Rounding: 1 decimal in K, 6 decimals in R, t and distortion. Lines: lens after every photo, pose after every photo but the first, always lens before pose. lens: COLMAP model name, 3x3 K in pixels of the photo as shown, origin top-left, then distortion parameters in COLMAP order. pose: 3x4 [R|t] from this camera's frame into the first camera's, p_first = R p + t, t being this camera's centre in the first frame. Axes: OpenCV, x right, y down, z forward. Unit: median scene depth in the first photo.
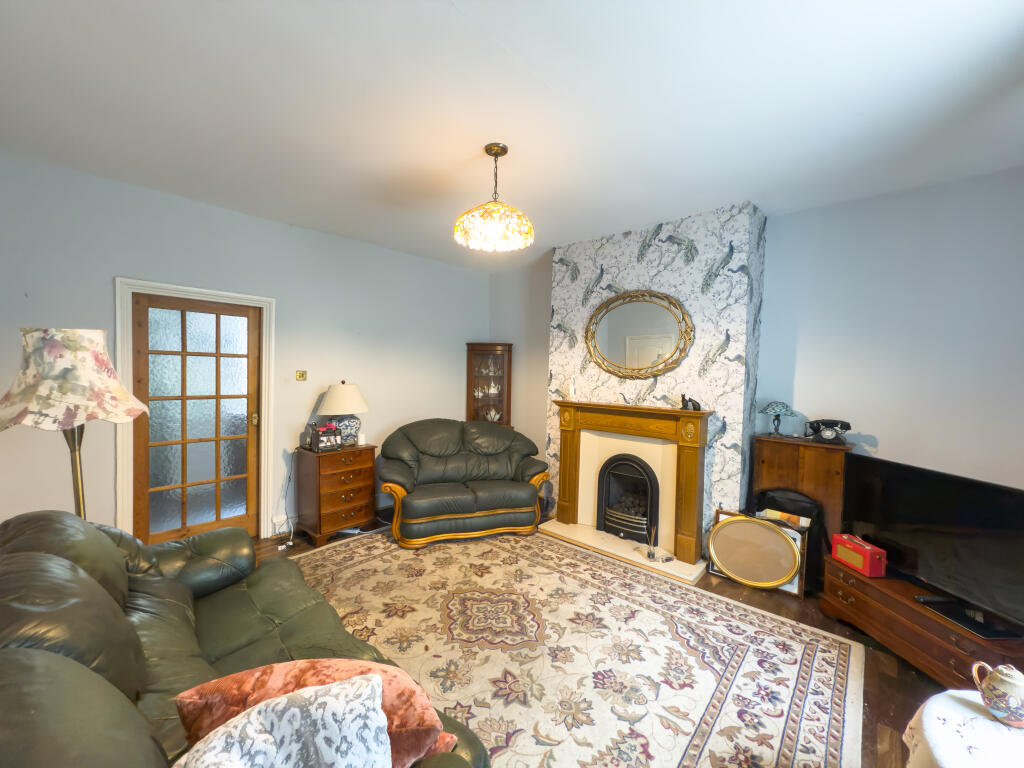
lens RADIAL K [[412.5, 0, 510.6], [0, 412.5, 384.1], [0, 0, 1]] dist [-0.000987, -0.000165]
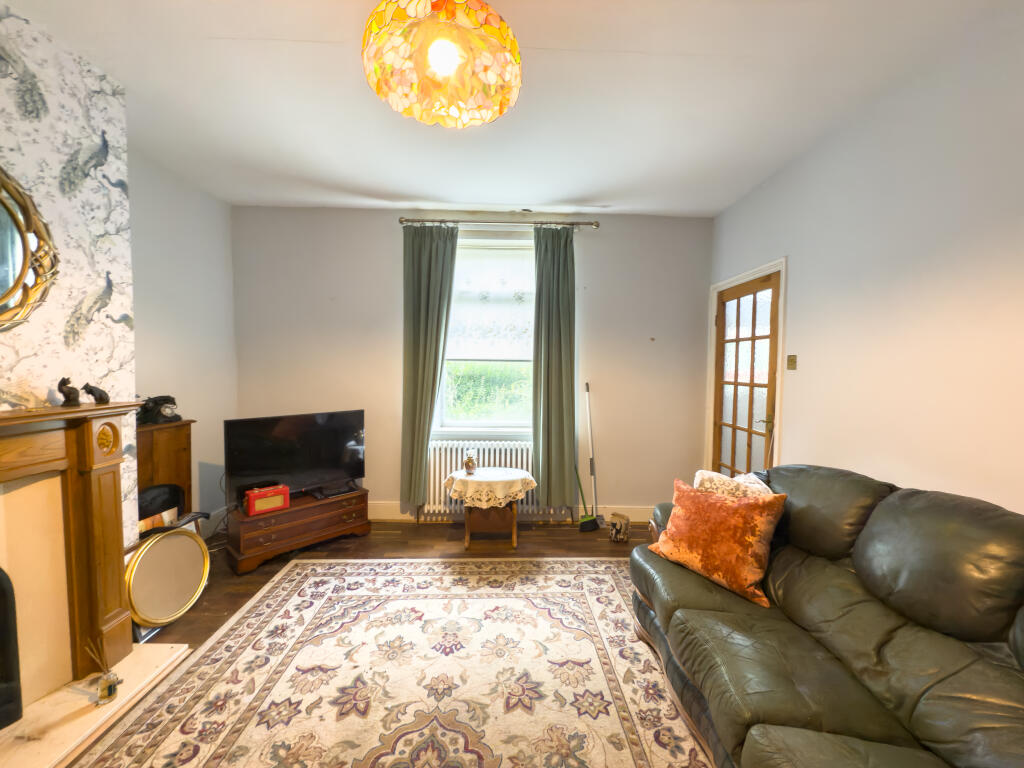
lens RADIAL K [[411.1, 0, 512.3], [0, 411.1, 383.8], [0, 0, 1]] dist [-0.001894, -0.000260]
pose [[-0.691791, -0.057565, 0.719799, -0.350680], [-0.002160, 0.996978, 0.077656, -0.010124], [-0.722094, 0.052167, -0.689825, 0.939180]]
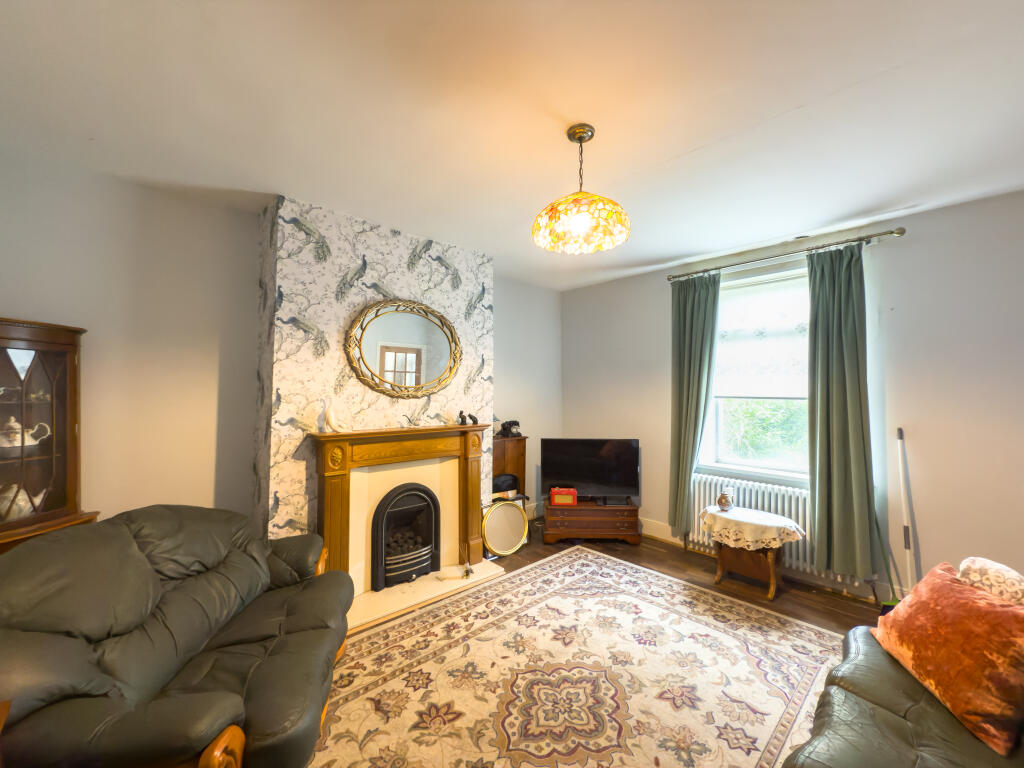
lens RADIAL K [[412.5, 0, 510.6], [0, 412.5, 384.1], [0, 0, 1]] dist [-0.000987, -0.000165]
pose [[0.087204, -0.002036, 0.996188, -0.633851], [0.025780, 0.999668, -0.000214, -0.041018], [-0.995857, 0.025701, 0.087227, 0.769325]]
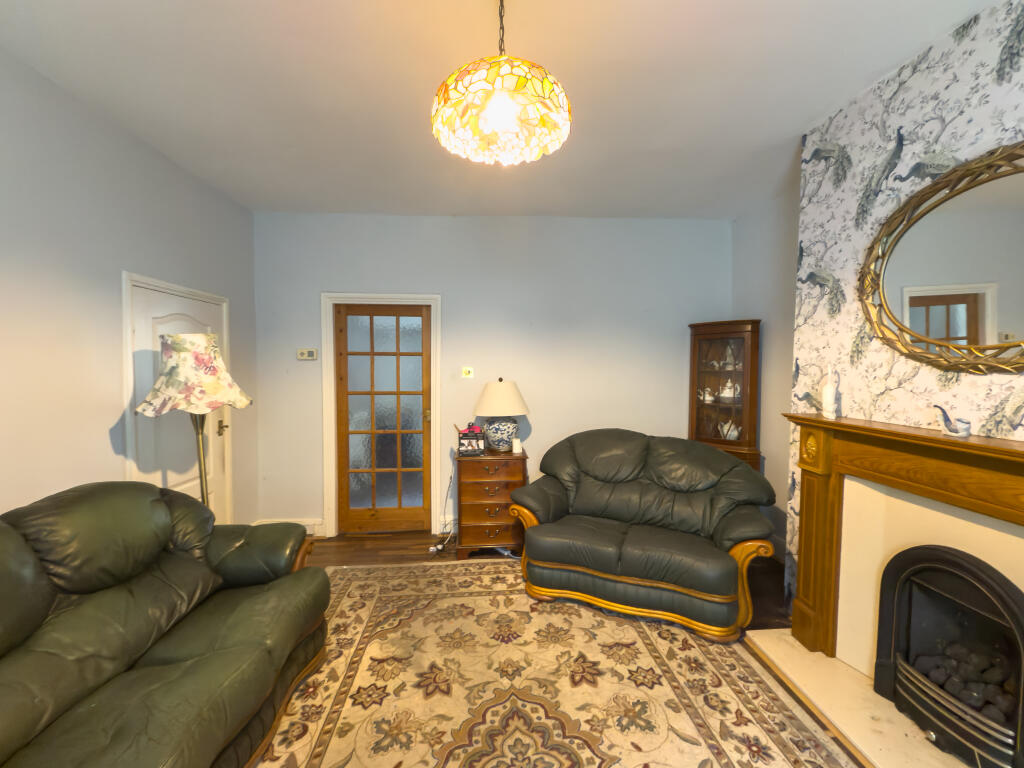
lens RADIAL K [[425.2, 0, 510.5], [0, 425.2, 384.2], [0, 0, 1]] dist [-0.000467, -0.000404]
pose [[0.725355, 0.008679, -0.688320, 0.274133], [-0.007026, 0.999962, 0.005204, 0.000219], [0.688339, 0.001062, 0.725389, 0.410399]]
